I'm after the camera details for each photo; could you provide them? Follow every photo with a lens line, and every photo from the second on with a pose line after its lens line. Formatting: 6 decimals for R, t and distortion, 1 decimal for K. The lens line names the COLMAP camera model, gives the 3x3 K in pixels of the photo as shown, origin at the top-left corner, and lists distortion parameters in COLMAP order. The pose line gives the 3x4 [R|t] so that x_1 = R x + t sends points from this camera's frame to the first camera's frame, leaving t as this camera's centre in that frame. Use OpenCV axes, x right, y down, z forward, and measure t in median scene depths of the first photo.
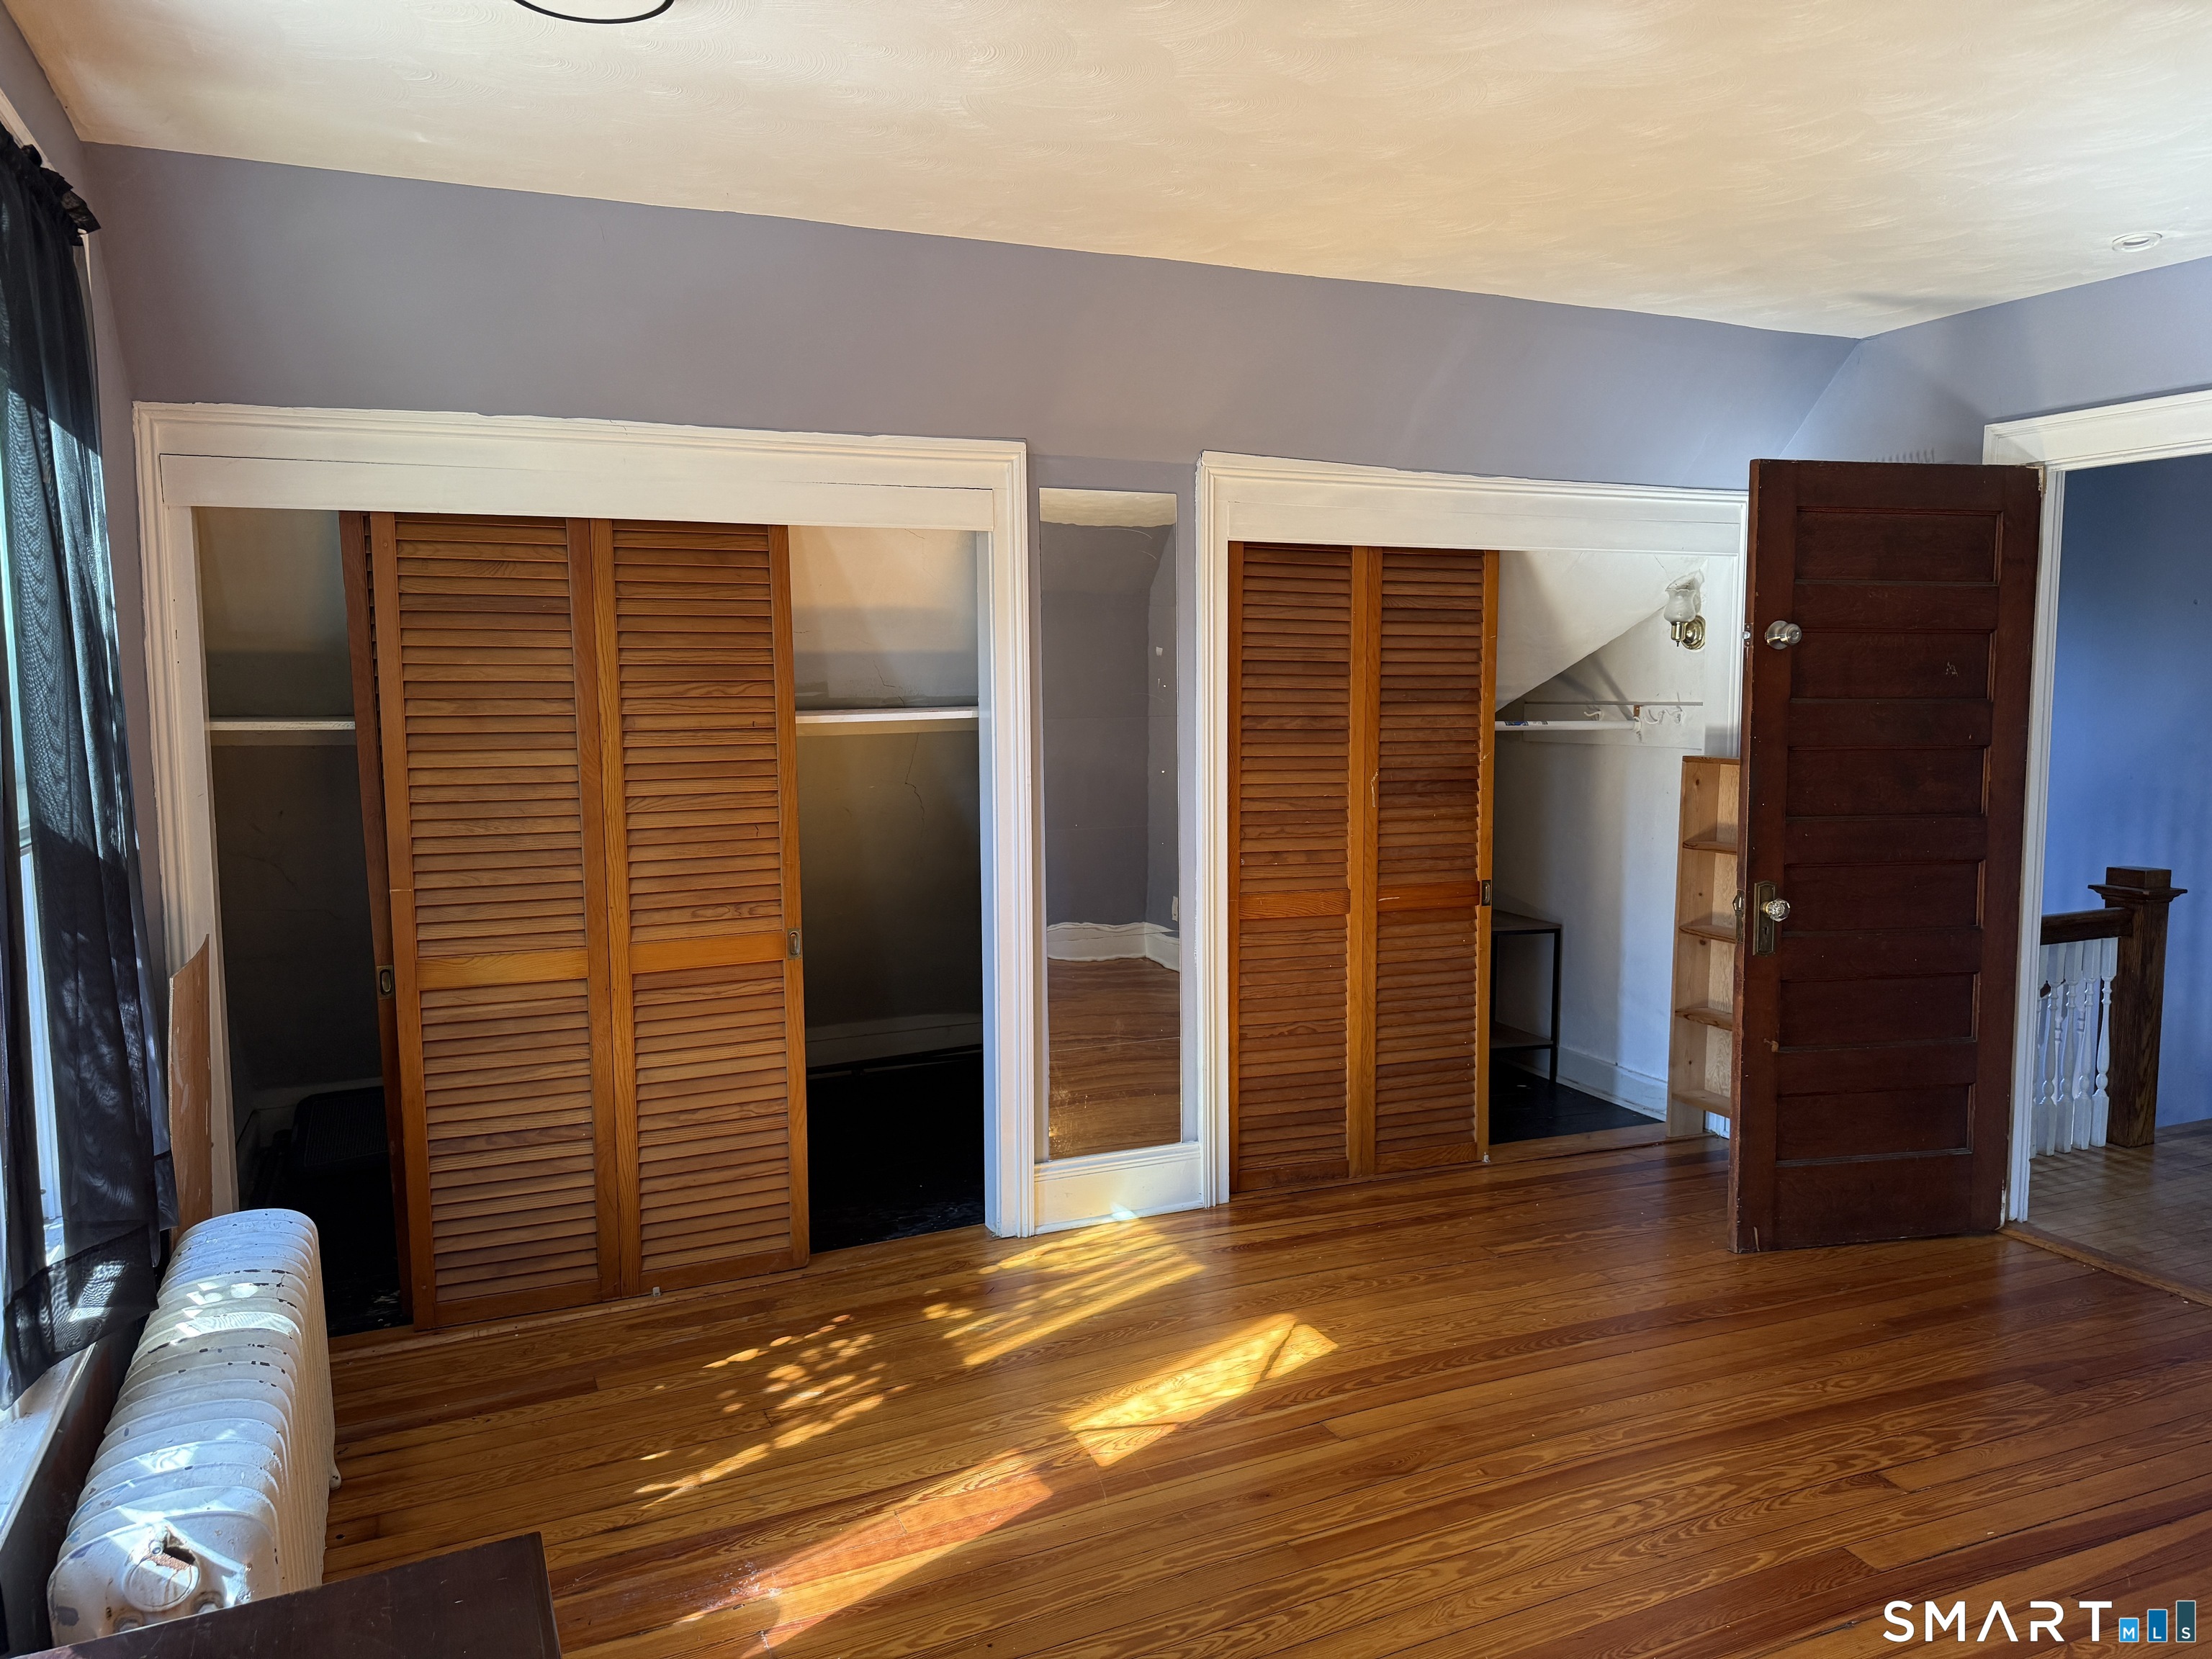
lens RADIAL K [[1573.6, 0, 1098.2], [0, 1573.6, 833.0], [0, 0, 1]] dist [0.057491, -0.063996]
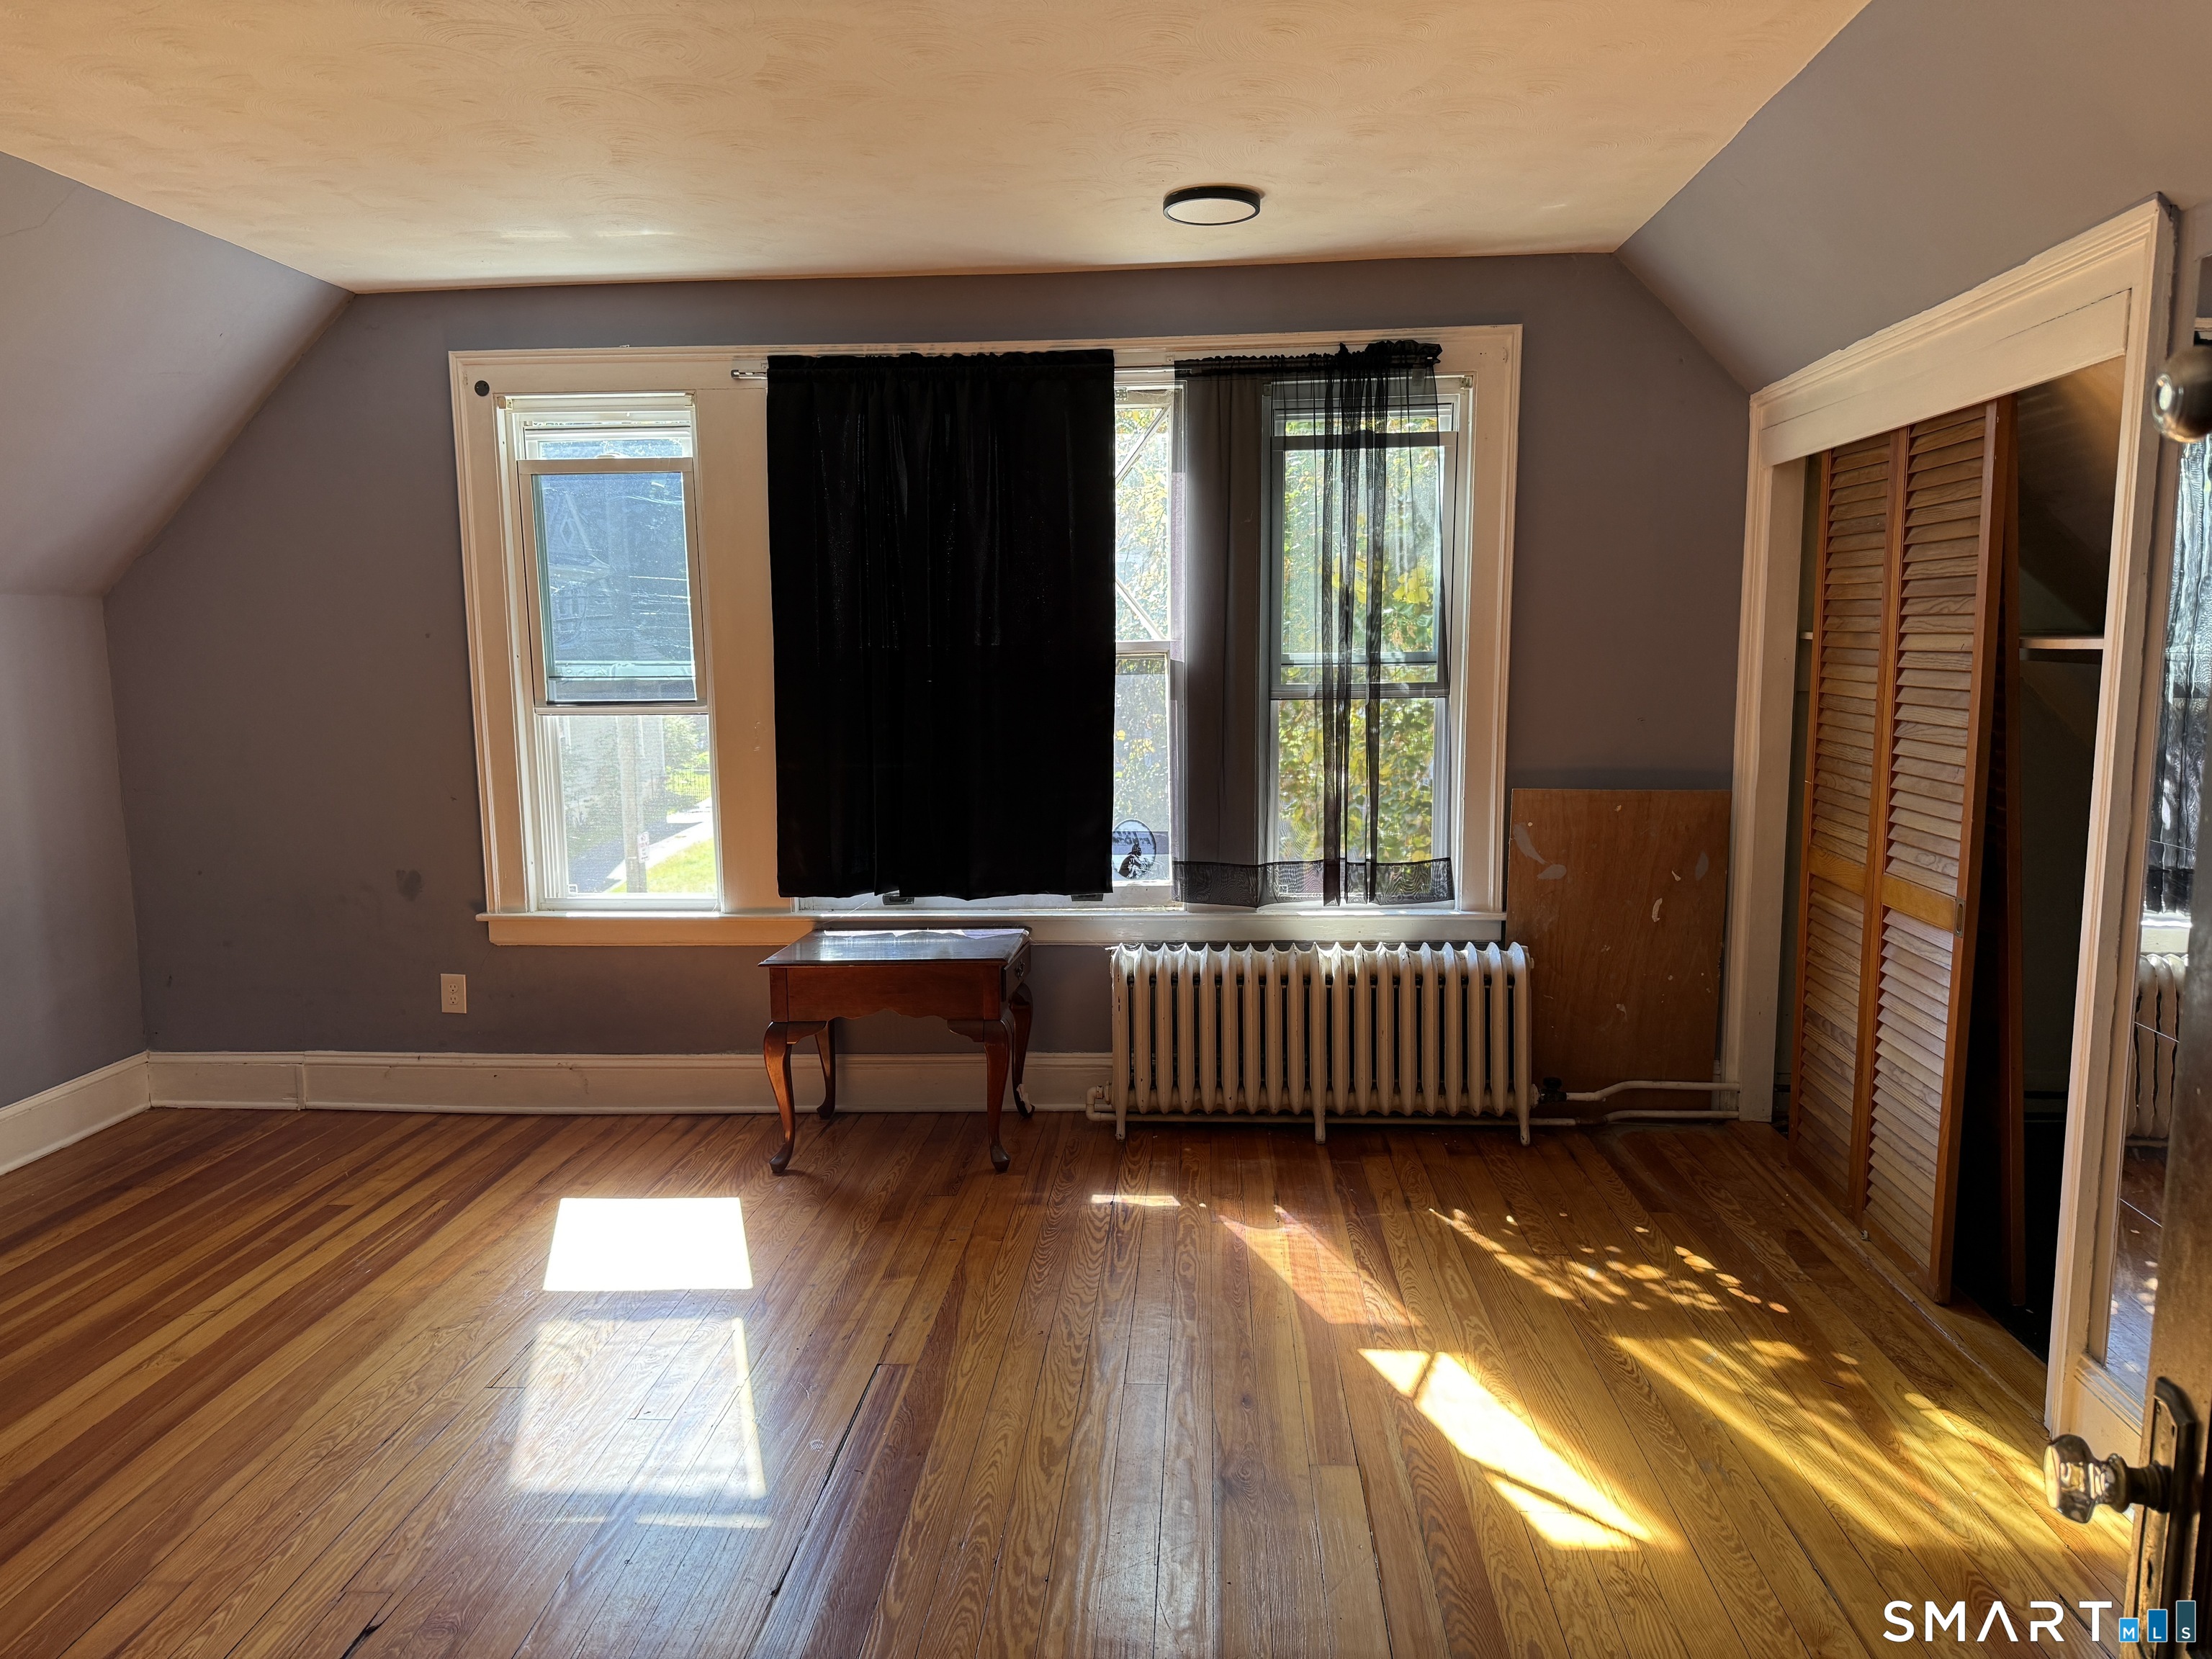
lens RADIAL K [[1573.6, 0, 1098.2], [0, 1573.6, 833.0], [0, 0, 1]] dist [0.057491, -0.063996]
pose [[-0.487773, 0.124994, -0.863976, 0.836431], [-0.071377, 0.980672, 0.182175, -0.103441], [0.870048, 0.150528, -0.469424, 1.130752]]
